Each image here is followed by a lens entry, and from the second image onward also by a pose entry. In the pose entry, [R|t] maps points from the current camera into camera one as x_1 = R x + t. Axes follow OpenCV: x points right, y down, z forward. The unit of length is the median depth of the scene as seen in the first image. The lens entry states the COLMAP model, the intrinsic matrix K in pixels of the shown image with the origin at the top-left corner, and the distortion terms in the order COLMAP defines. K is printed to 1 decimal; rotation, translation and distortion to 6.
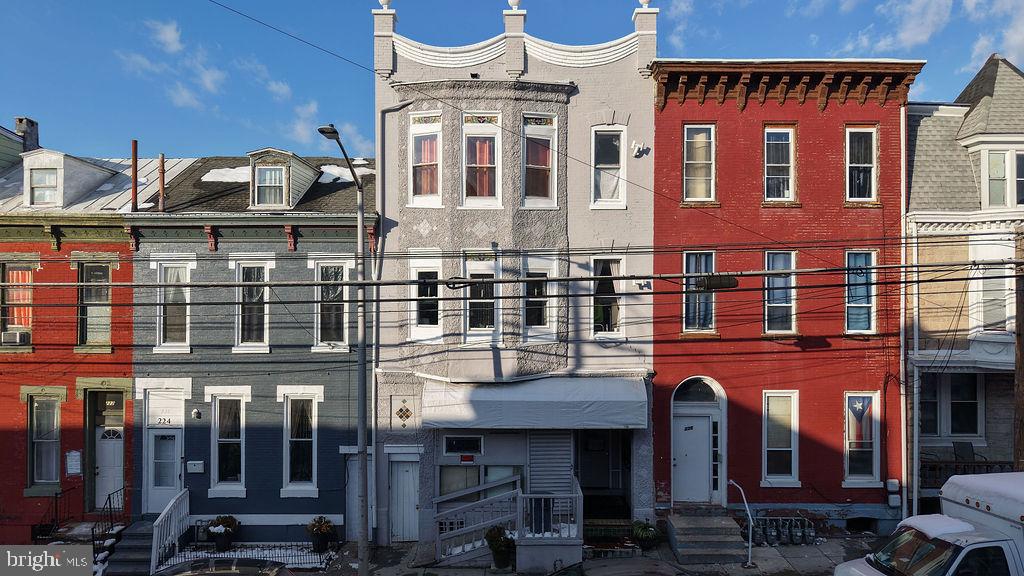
lens RADIAL K [[686.0, 0, 513.3], [0, 686.0, 289.0], [0, 0, 1]] dist [0.020444, -0.022682]
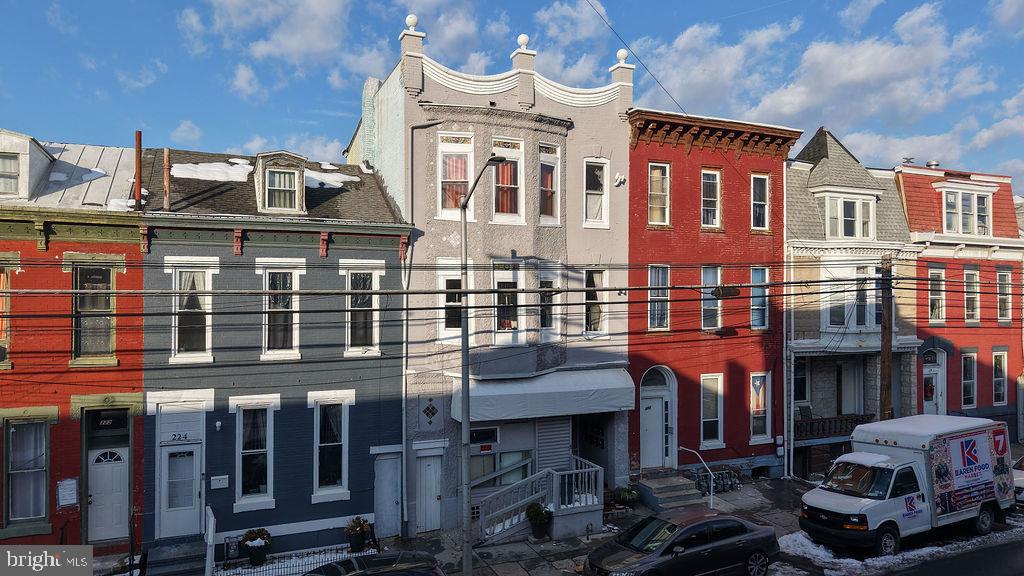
lens RADIAL K [[686.0, 0, 513.2], [0, 686.0, 286.9], [0, 0, 1]] dist [0.020444, -0.022682]
pose [[0.916831, 0.005728, 0.399235, -0.469290], [-0.004982, 0.999983, -0.002905, -0.010345], [-0.399245, 0.000674, 0.916844, -0.033157]]
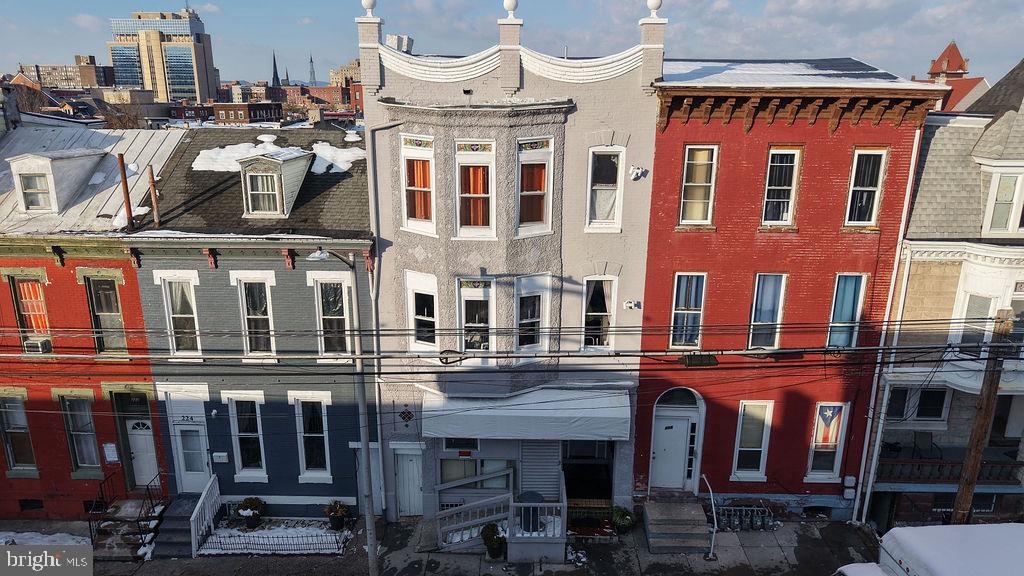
lens RADIAL K [[686.0, 0, 512.1], [0, 686.0, 288.3], [0, 0, 1]] dist [0.020444, -0.022682]
pose [[0.999872, 0.009974, -0.012524, 0.019592], [-0.006023, 0.959113, 0.282960, -0.319824], [0.014834, -0.282849, 0.959050, 0.019520]]
